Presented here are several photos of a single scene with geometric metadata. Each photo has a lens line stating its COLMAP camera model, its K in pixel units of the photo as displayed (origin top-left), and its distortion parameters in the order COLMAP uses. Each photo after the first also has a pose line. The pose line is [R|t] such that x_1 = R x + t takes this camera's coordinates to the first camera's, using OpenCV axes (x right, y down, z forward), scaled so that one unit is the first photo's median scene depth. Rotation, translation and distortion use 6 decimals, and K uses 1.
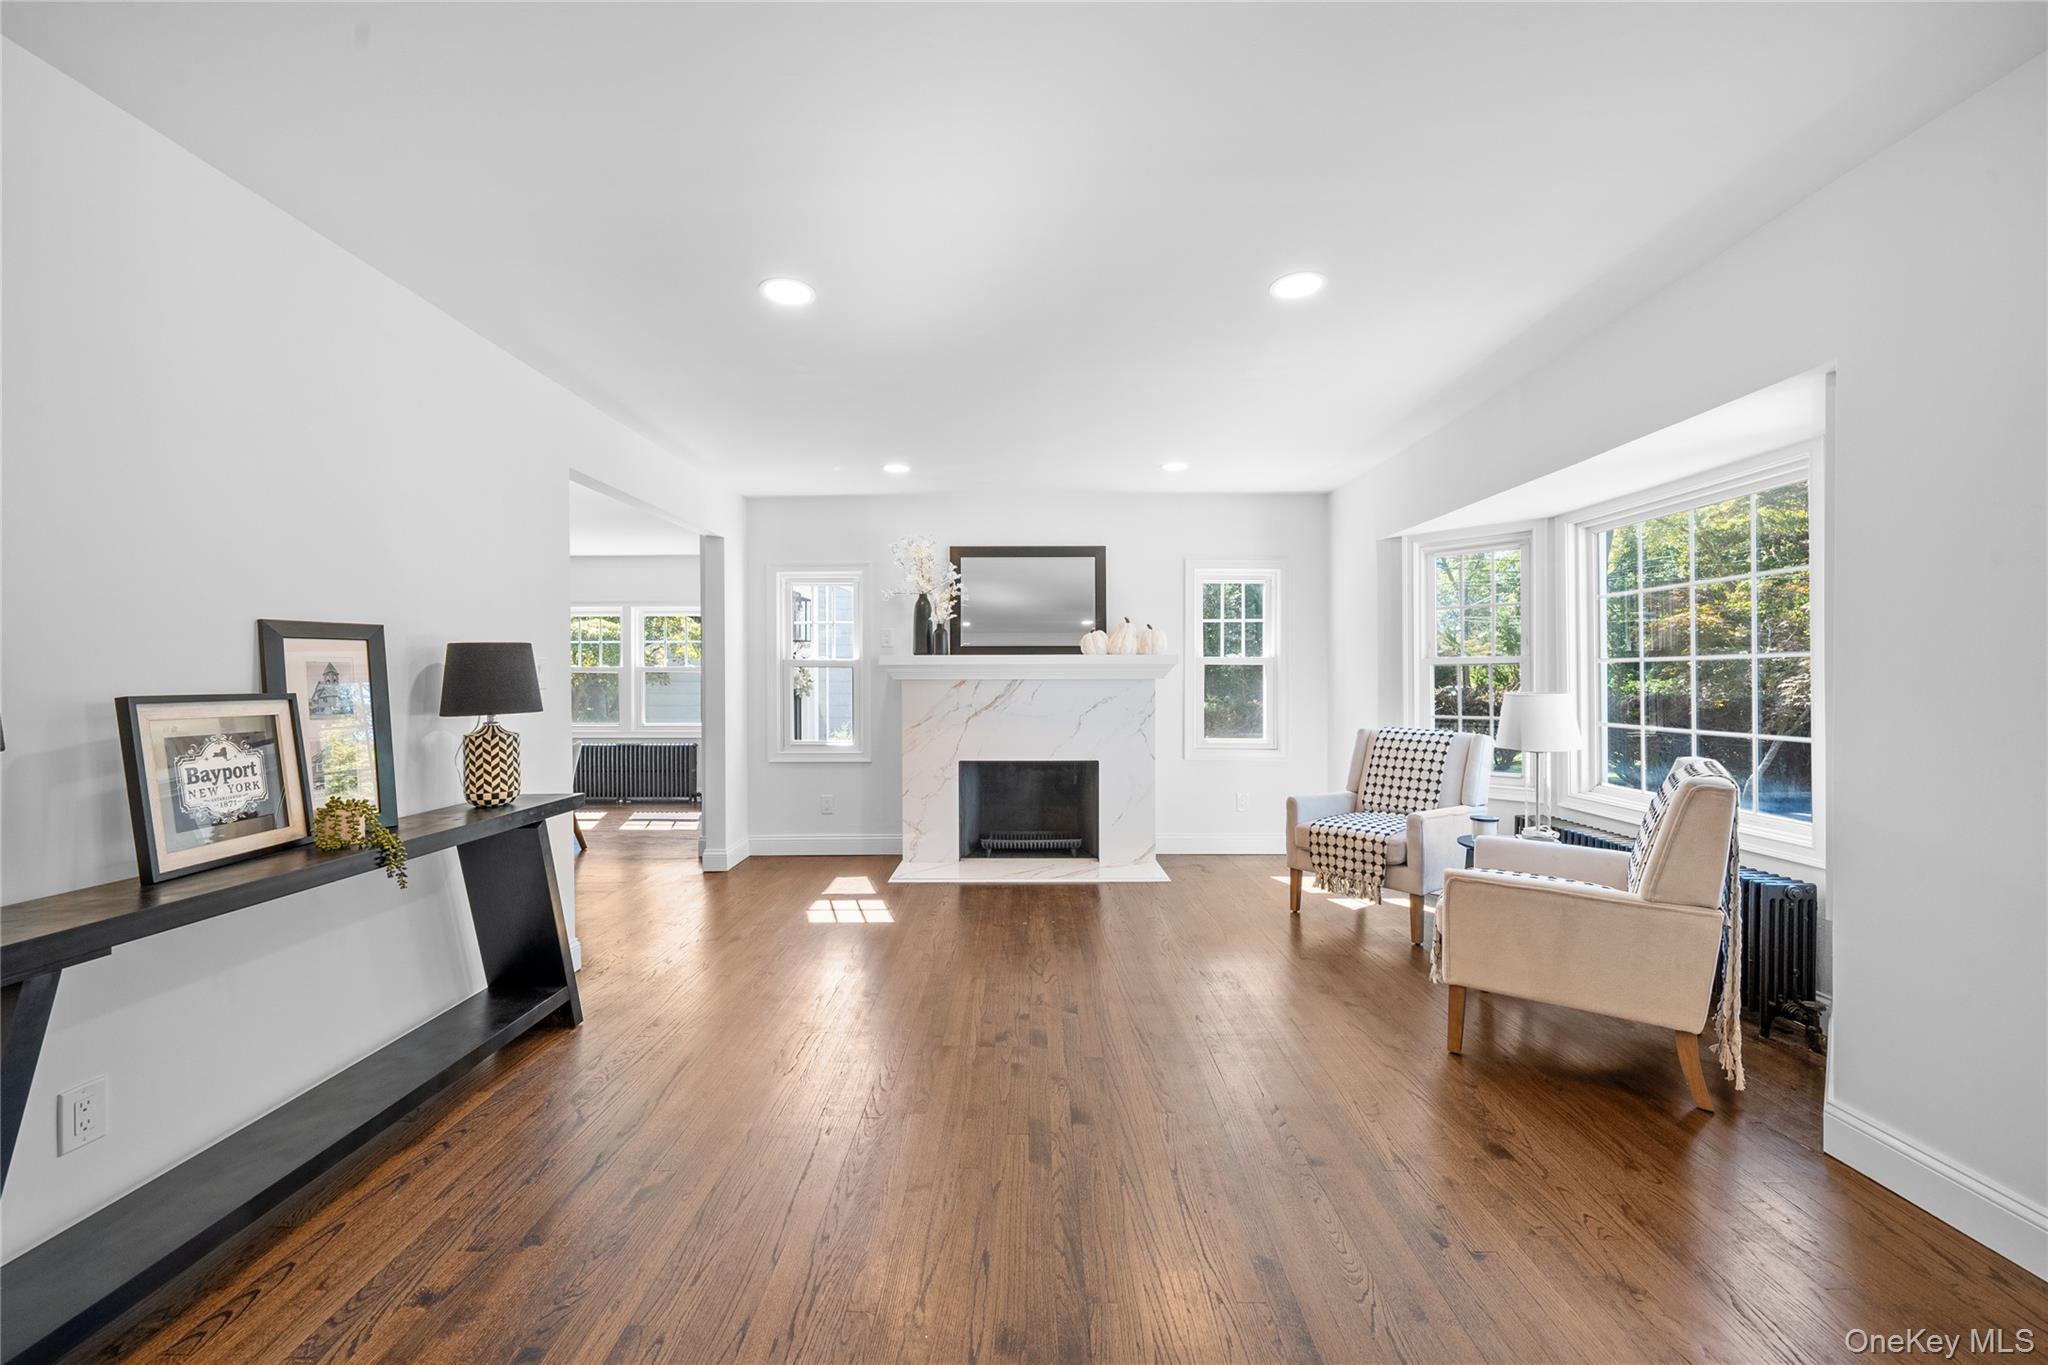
lens RADIAL K [[813.0, 0, 1024.0], [0, 813.0, 682.5], [0, 0, 1]] dist [0.001034, 0.000029]
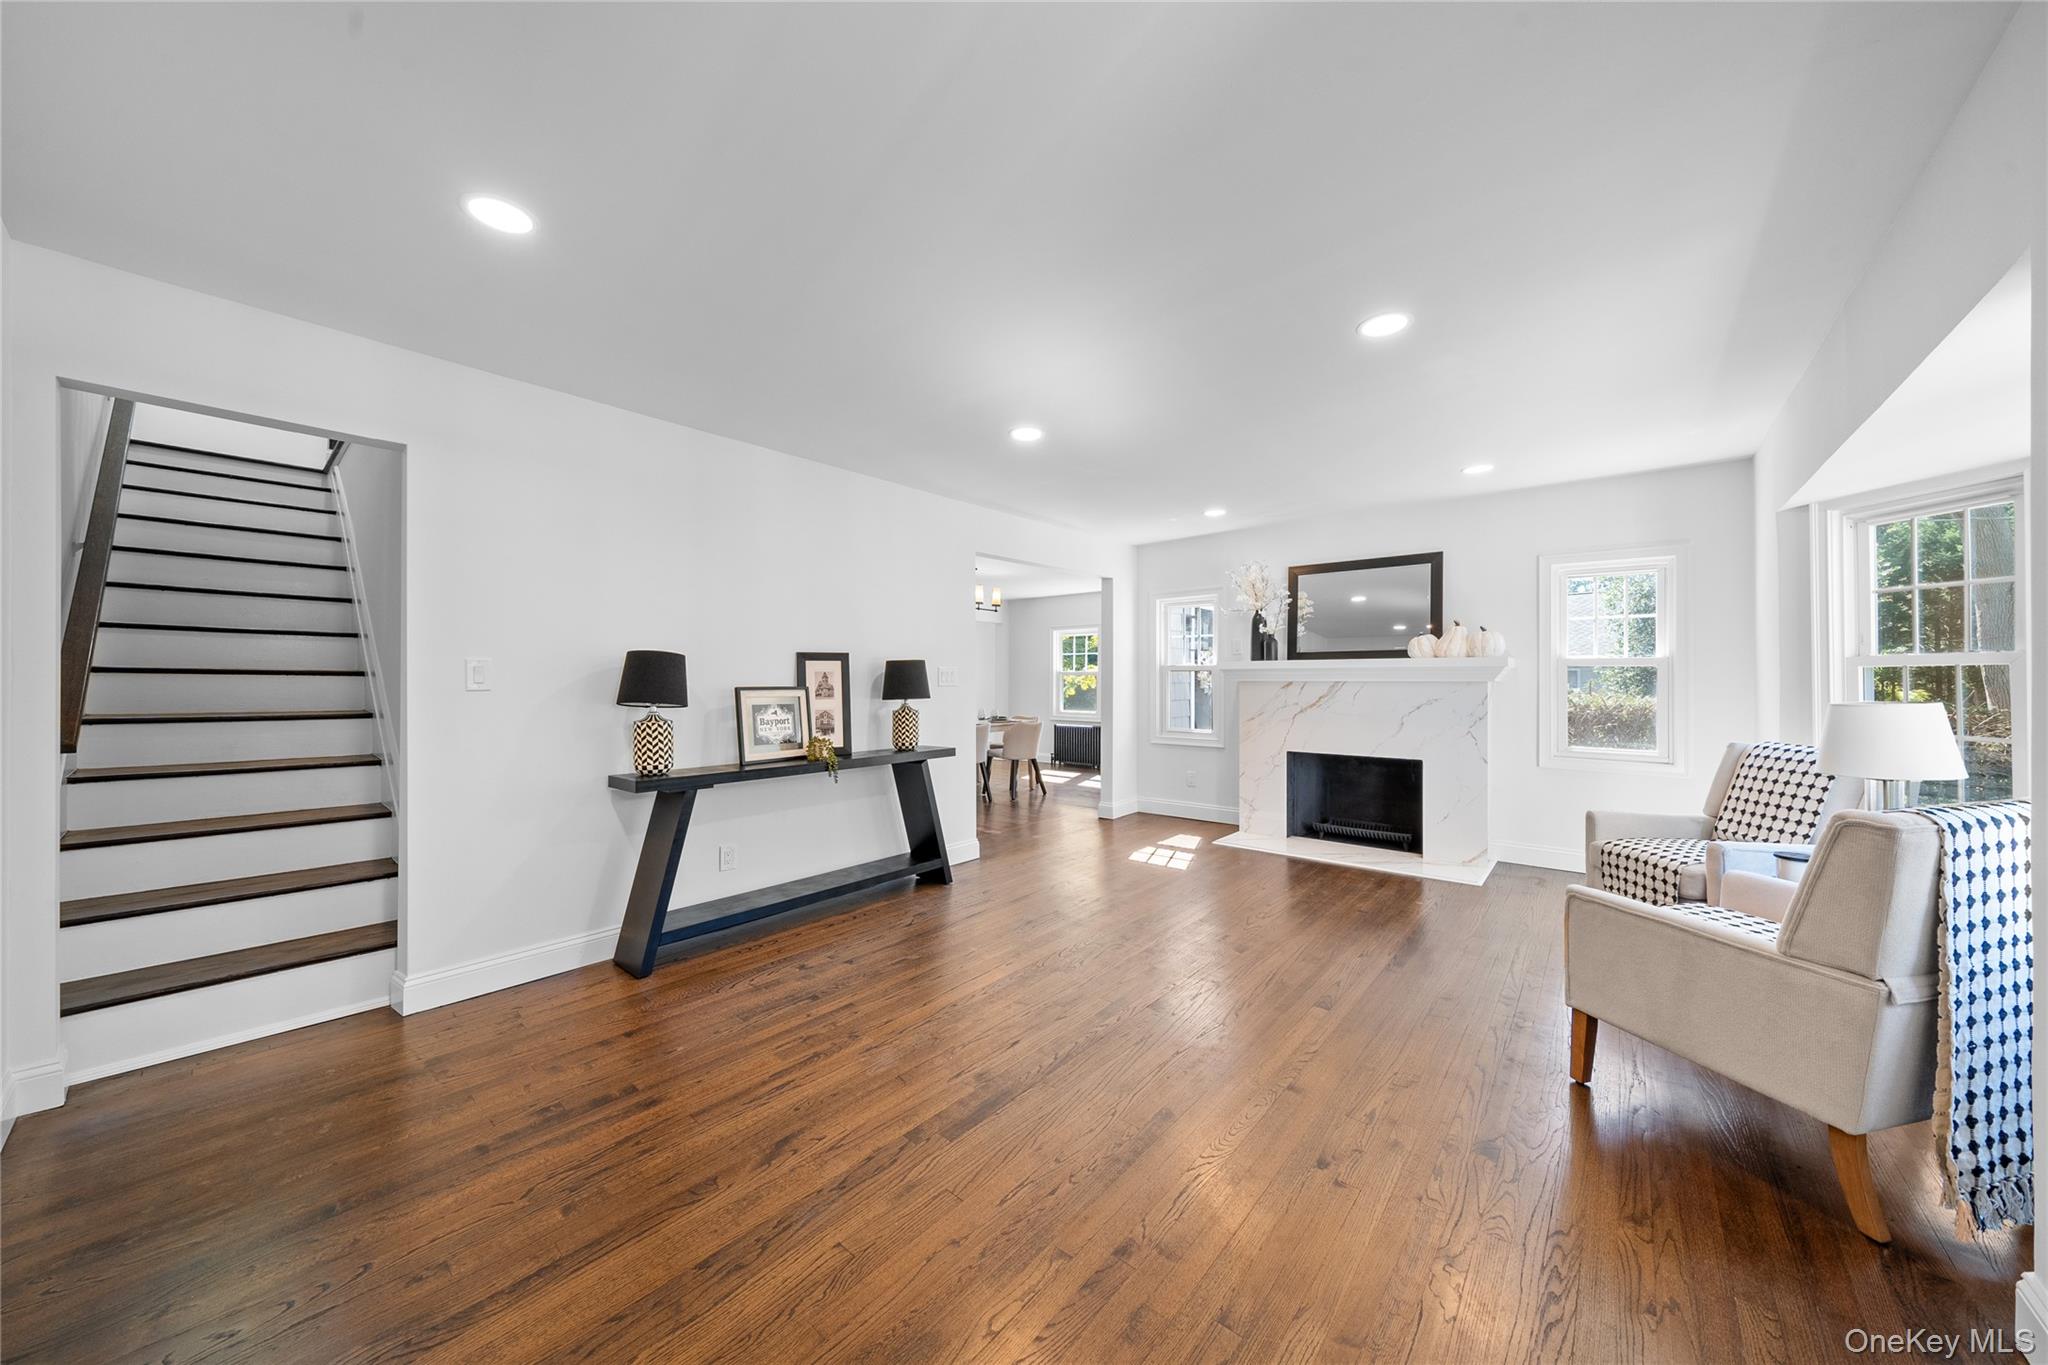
lens RADIAL K [[706.9, 0, 1024.0], [0, 706.9, 682.5], [0, 0, 1]] dist [-0.001323, -0.000073]
pose [[0.765637, 0.005084, -0.643253, 0.369033], [-0.005922, 0.999982, 0.000855, -0.001138], [0.643246, 0.003155, 0.765653, -0.023403]]
